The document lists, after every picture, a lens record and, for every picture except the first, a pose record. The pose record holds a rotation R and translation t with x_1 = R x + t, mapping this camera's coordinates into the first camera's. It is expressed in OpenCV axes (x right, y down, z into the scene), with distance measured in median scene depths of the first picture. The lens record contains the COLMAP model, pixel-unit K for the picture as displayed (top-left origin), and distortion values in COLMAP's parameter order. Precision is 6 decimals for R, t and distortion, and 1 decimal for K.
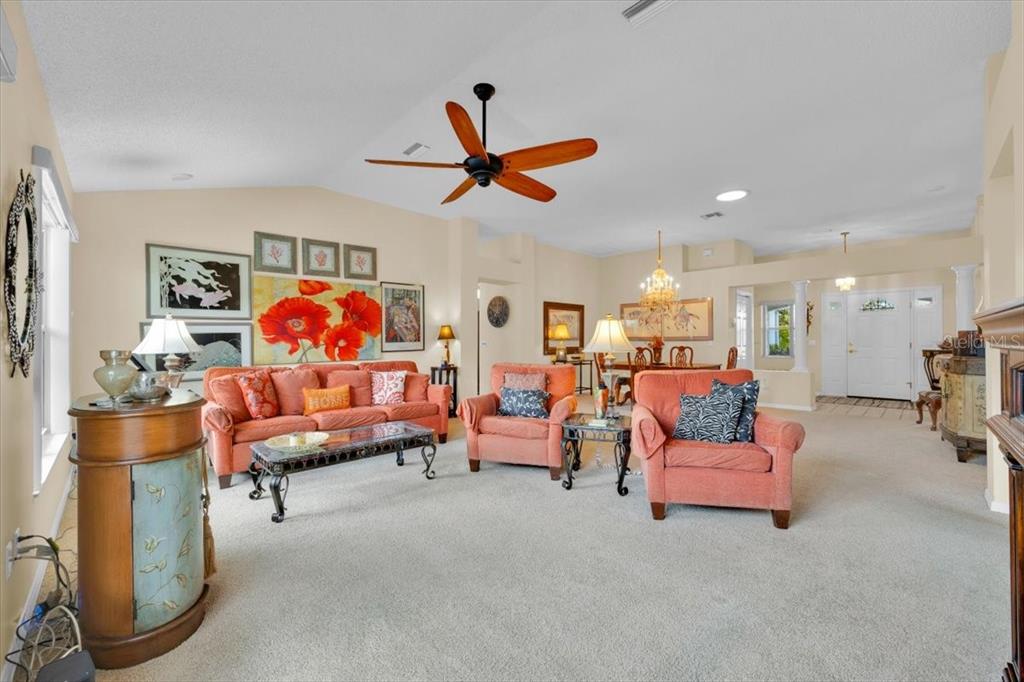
lens RADIAL K [[390.0, 0, 511.4], [0, 390.0, 340.6], [0, 0, 1]] dist [0.000266, 0.000164]
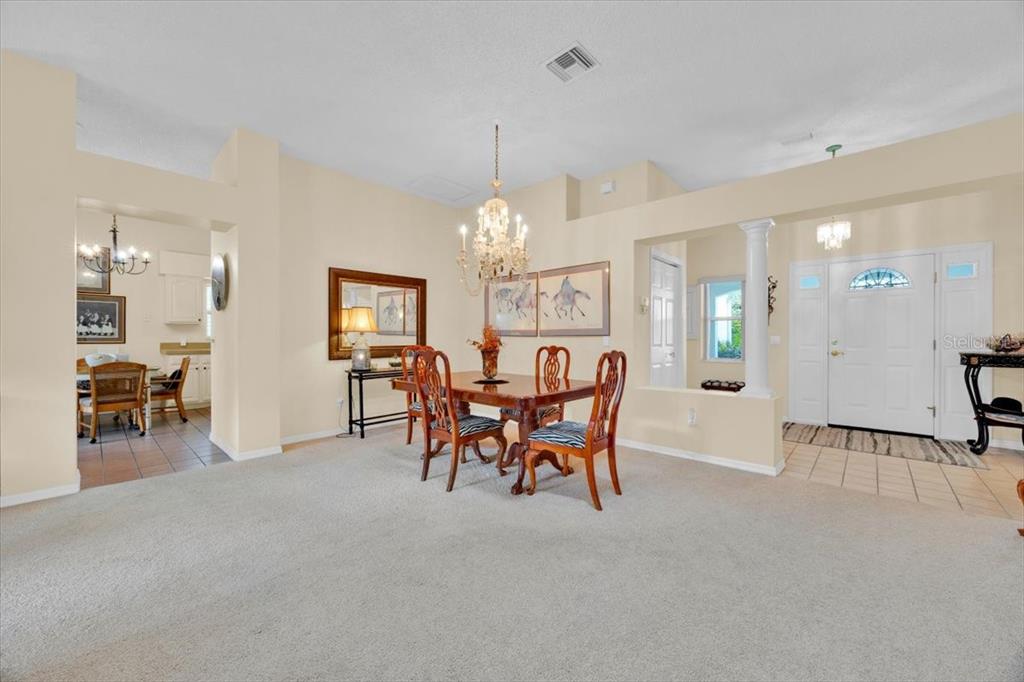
lens RADIAL K [[390.0, 0, 504.2], [0, 390.0, 337.7], [0, 0, 1]] dist [0.000266, 0.000164]
pose [[0.998466, 0.002830, 0.055298, 0.310001], [-0.002969, 0.999993, 0.002432, 0.001270], [-0.055291, -0.002592, 0.998467, 0.410426]]
